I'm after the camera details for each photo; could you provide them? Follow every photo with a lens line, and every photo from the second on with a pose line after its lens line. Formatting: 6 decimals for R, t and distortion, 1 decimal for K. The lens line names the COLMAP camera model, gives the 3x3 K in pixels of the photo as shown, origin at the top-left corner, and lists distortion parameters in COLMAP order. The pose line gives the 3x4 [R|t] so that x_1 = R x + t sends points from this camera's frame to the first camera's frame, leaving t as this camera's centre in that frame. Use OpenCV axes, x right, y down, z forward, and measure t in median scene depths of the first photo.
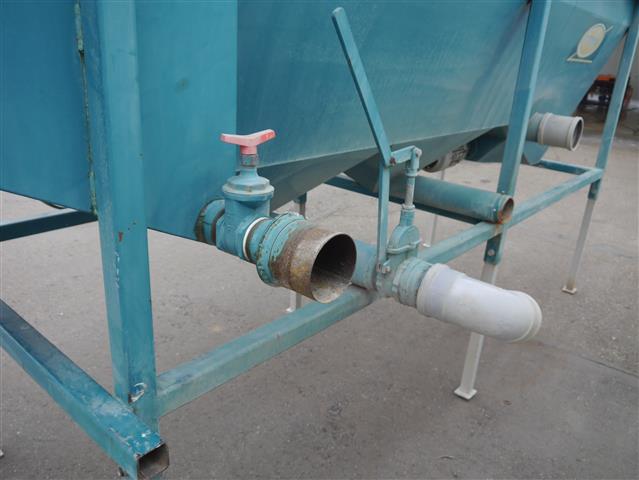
lens RADIAL K [[524.6, 0, 319.5], [0, 524.6, 240.0], [0, 0, 1]] dist [-0.005135, 0.002976]
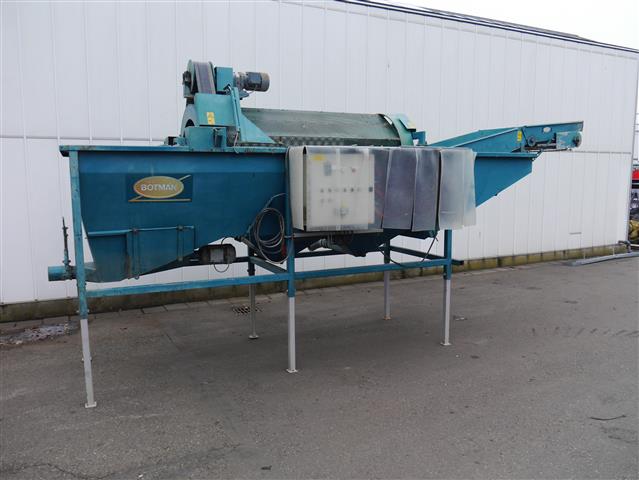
lens RADIAL K [[524.6, 0, 319.5], [0, 524.6, 240.0], [0, 0, 1]] dist [-0.005135, 0.002976]
pose [[-0.908606, -0.102361, 0.404917, -0.694519], [0.099696, 0.888319, 0.448275, -0.866359], [-0.405581, 0.447674, -0.796927, 2.039796]]
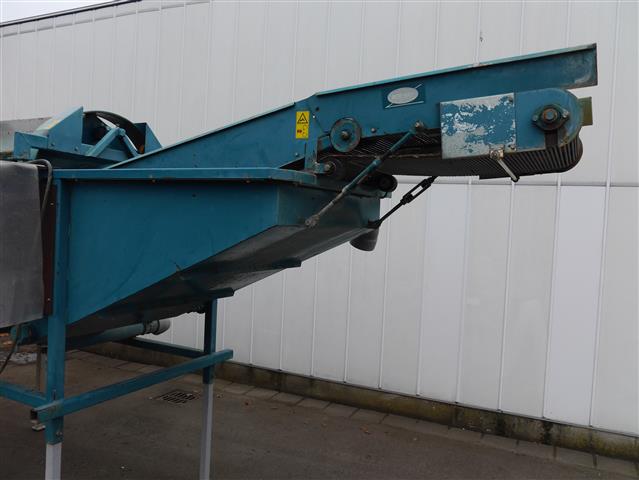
lens RADIAL K [[522.8, 0, 320.4], [0, 522.8, 243.4], [0, 0, 1]] dist [-0.001585, -0.002163]
pose [[-0.237855, -0.111405, 0.964891, -1.202983], [0.278200, 0.943967, 0.177568, -0.253220], [-0.930607, 0.310668, -0.193534, 0.238421]]
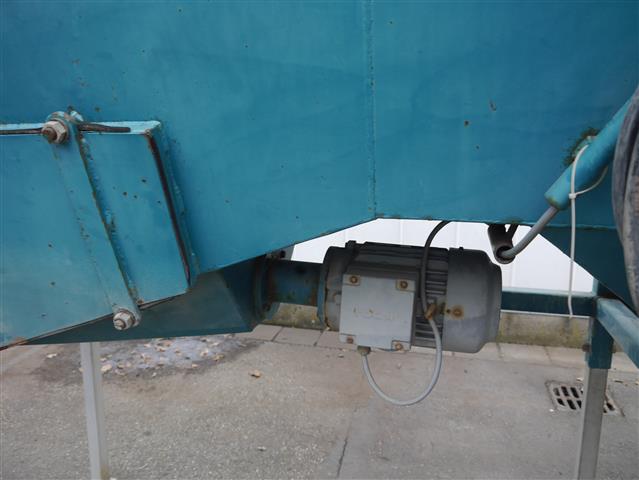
lens RADIAL K [[524.6, 0, 319.5], [0, 524.6, 240.0], [0, 0, 1]] dist [-0.005135, 0.002976]
pose [[-0.451019, -0.229034, 0.862627, -0.031394], [0.273755, 0.884426, 0.377953, -0.321249], [-0.849494, 0.406612, -0.336194, 1.072491]]
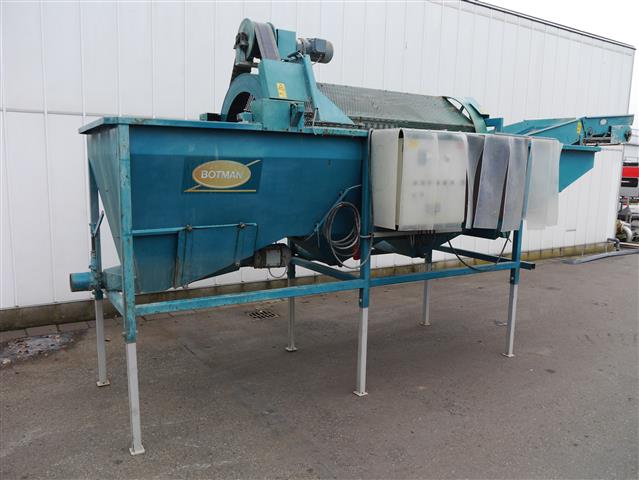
lens RADIAL K [[522.8, 0, 320.4], [0, 522.8, 243.4], [0, 0, 1]] dist [-0.001585, -0.002163]
pose [[-0.948224, -0.119836, 0.294126, -0.289597], [0.037135, 0.877899, 0.477404, -0.804438], [-0.315424, 0.463608, -0.827995, 1.962233]]
